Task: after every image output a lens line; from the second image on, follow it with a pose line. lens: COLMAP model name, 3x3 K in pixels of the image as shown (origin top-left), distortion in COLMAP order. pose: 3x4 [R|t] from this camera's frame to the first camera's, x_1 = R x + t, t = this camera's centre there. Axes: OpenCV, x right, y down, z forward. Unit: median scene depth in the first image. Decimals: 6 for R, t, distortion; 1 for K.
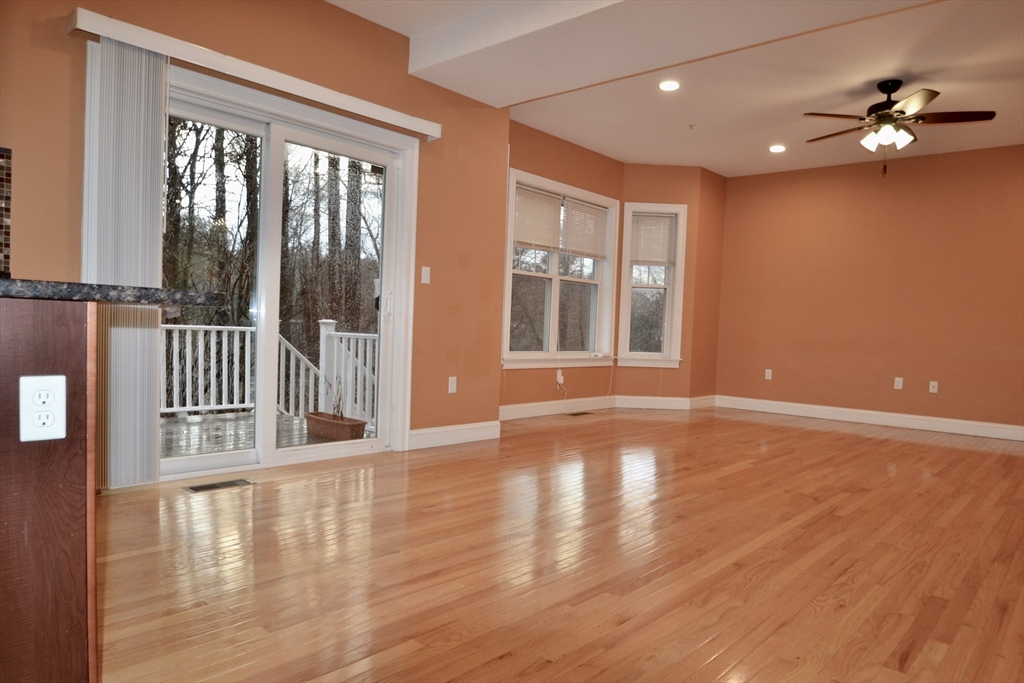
lens RADIAL K [[664.9, 0, 517.5], [0, 664.9, 352.2], [0, 0, 1]] dist [-0.022010, -0.005982]
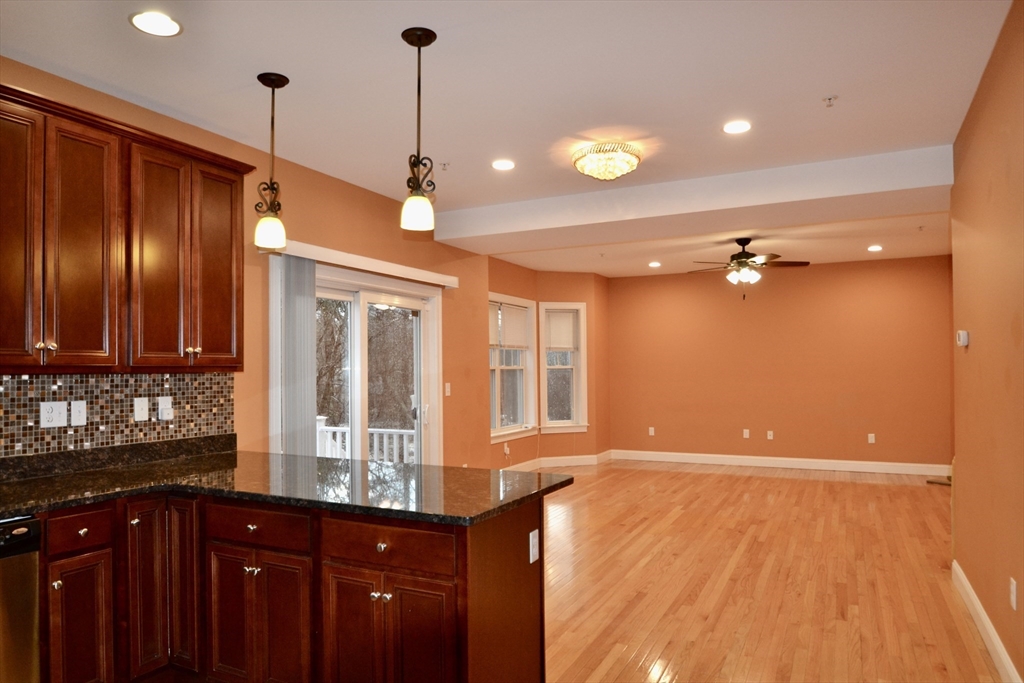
lens RADIAL K [[664.9, 0, 507.2], [0, 664.9, 346.2], [0, 0, 1]] dist [-0.022010, -0.005982]
pose [[0.964320, -0.038447, 0.261933, -0.348123], [0.054931, 0.996924, -0.055903, -0.115542], [-0.258978, 0.068296, 0.963466, -0.285272]]
